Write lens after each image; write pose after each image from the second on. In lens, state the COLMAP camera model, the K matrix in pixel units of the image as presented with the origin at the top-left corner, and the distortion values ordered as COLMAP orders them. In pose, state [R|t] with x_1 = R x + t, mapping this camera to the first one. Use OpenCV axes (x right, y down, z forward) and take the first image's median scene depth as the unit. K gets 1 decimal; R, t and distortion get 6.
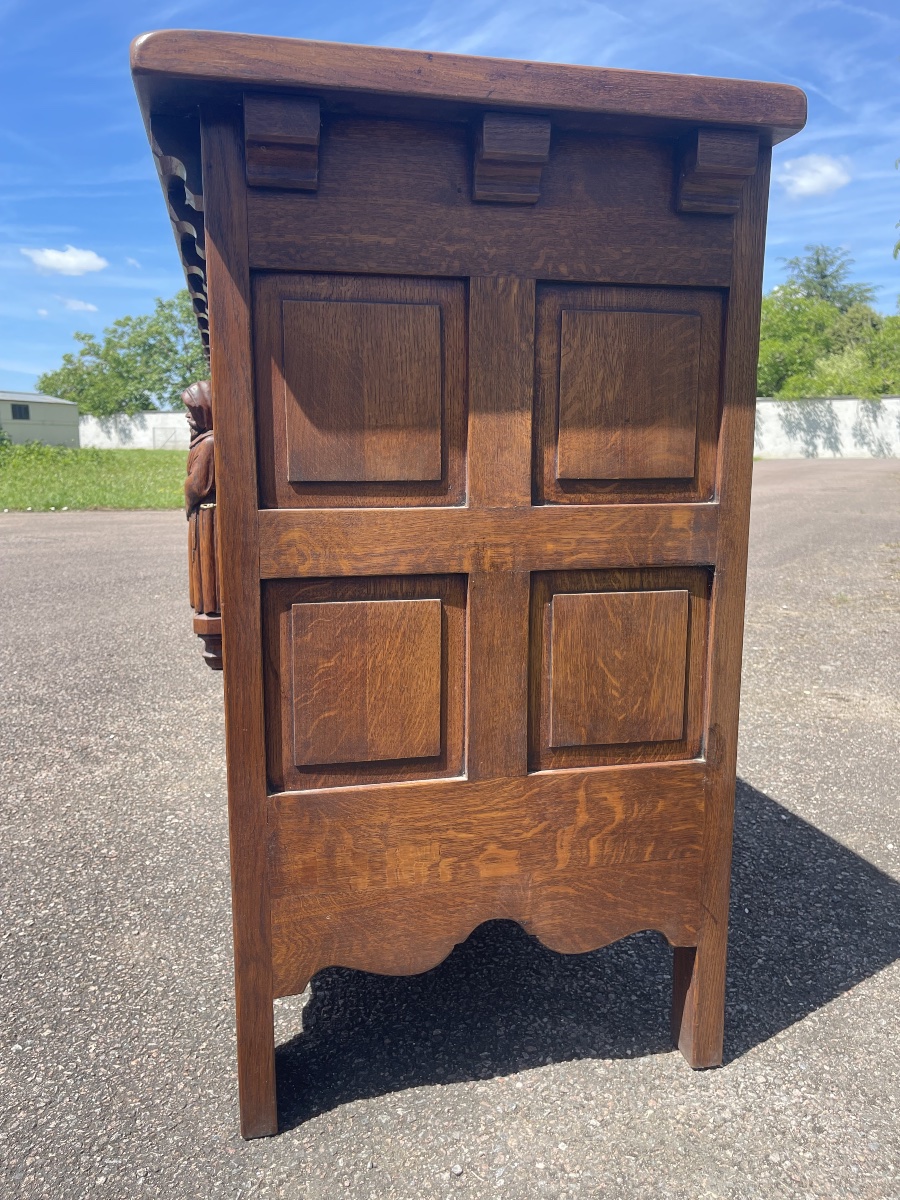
lens RADIAL K [[940.8, 0, 450.0], [0, 940.8, 600.0], [0, 0, 1]] dist [0.032572, -0.001096]
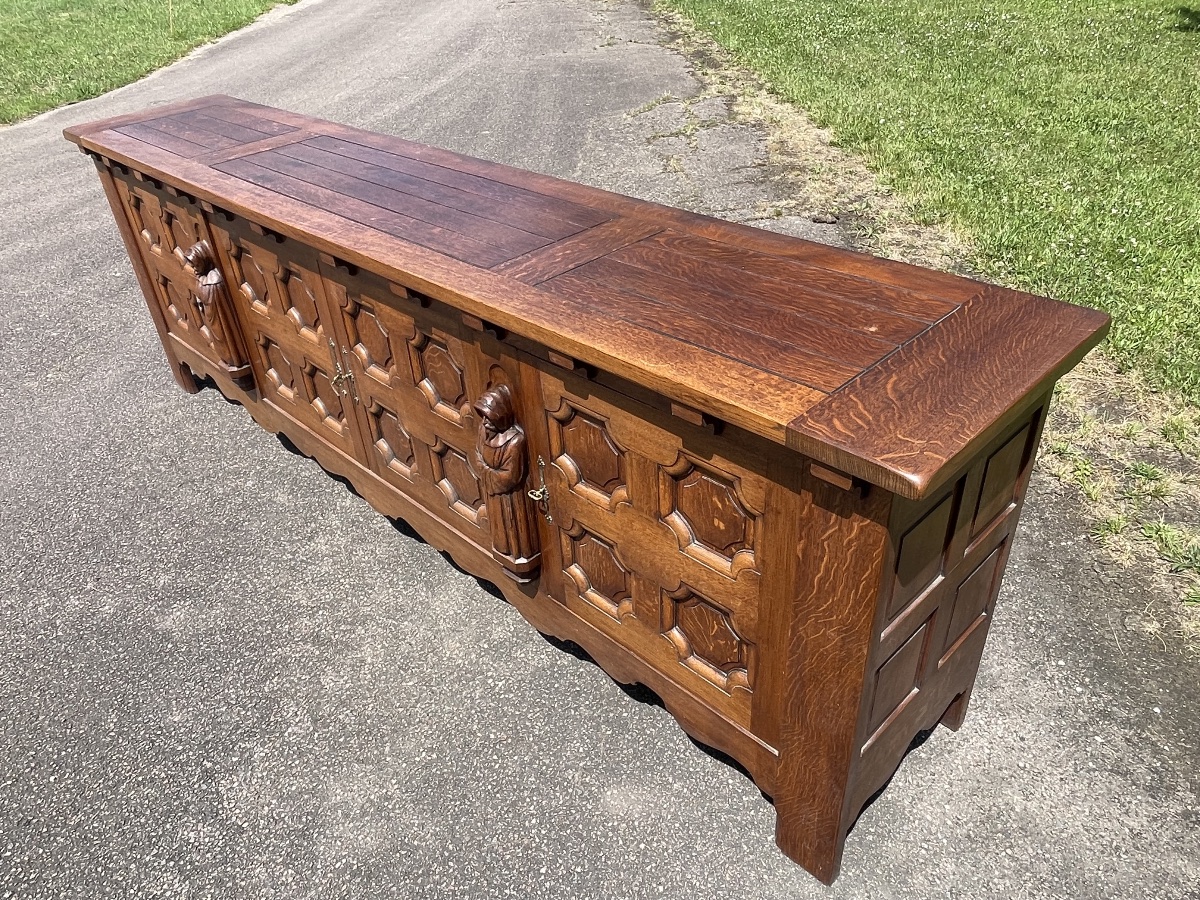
lens RADIAL K [[867.6, 0, 597.5], [0, 867.6, 454.9], [0, 0, 1]] dist [-0.001767, -0.002147]
pose [[0.853391, -0.333366, 0.400739, -1.024926], [0.146125, 0.890938, 0.429973, -1.019513], [-0.500372, -0.308377, 0.809031, 0.104680]]
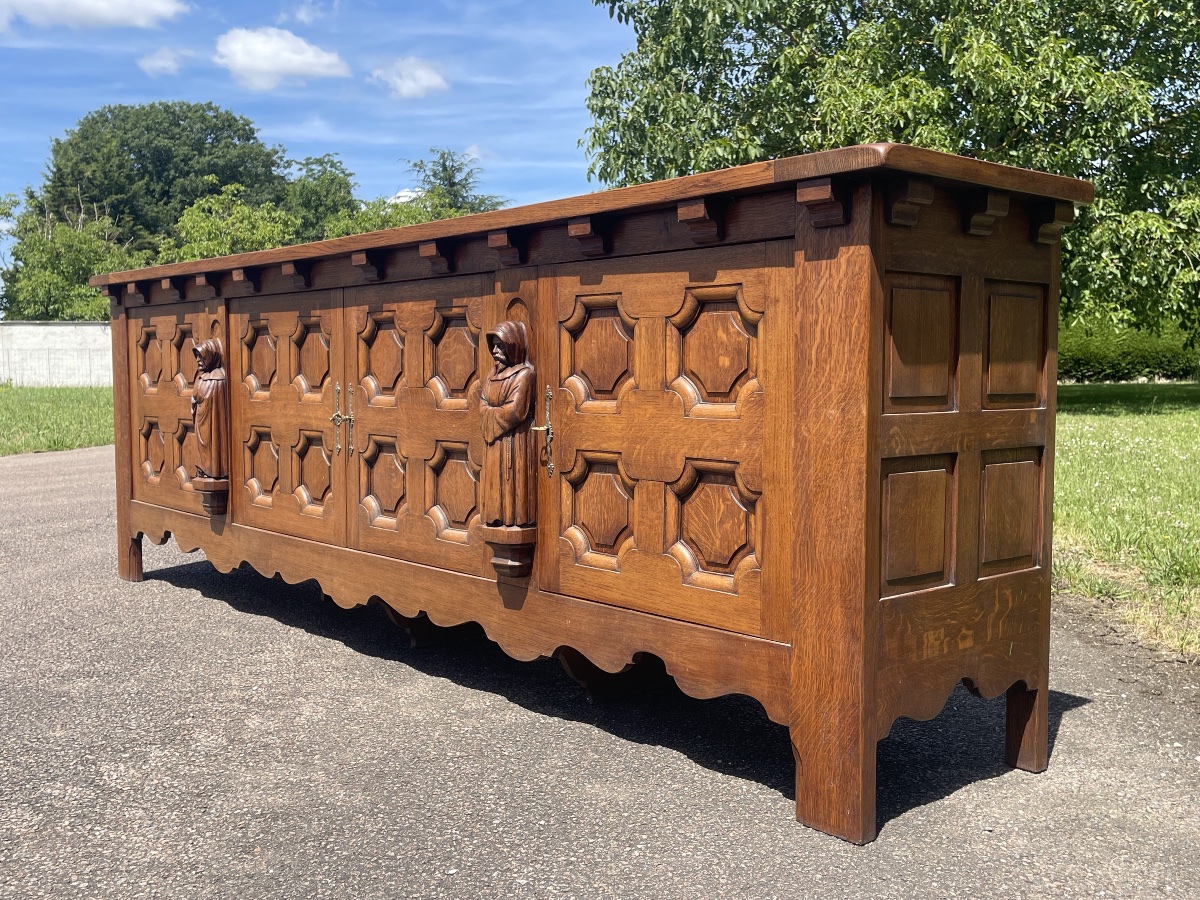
lens RADIAL K [[1187.1, 0, 606.2], [0, 1187.1, 453.7], [0, 0, 1]] dist [0.037939, -0.000939]
pose [[0.882801, -0.033869, 0.468525, -1.419833], [0.078983, 0.993900, -0.076972, 0.080551], [-0.463060, 0.104956, 0.880091, -0.503006]]
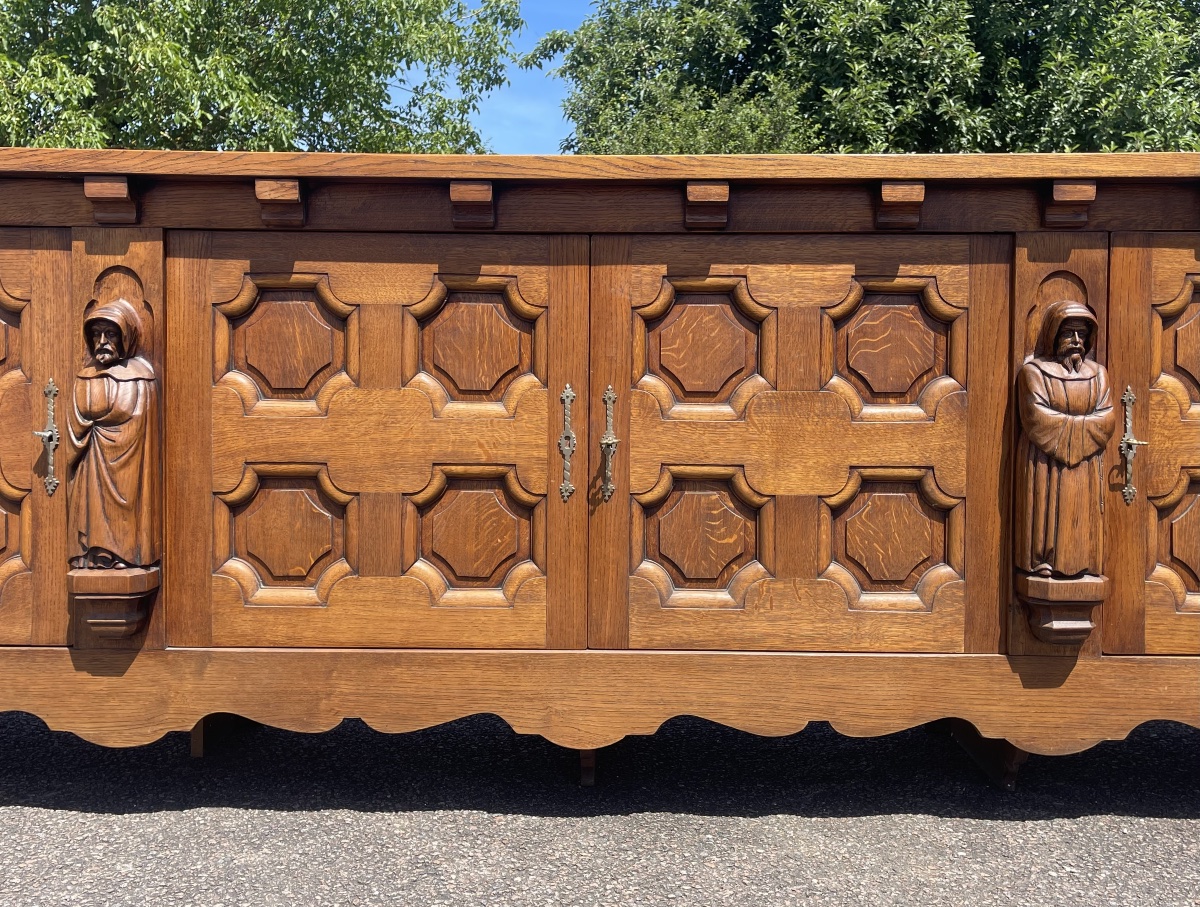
lens RADIAL K [[951.0, 0, 603.7], [0, 951.0, 361.9], [0, 0, 1]] dist [0.005256, 0.004660]
pose [[0.252769, 0.006258, 0.967506, -2.046247], [0.157418, 0.986389, -0.047507, -0.343320], [-0.954635, 0.164311, 0.248344, 2.046612]]
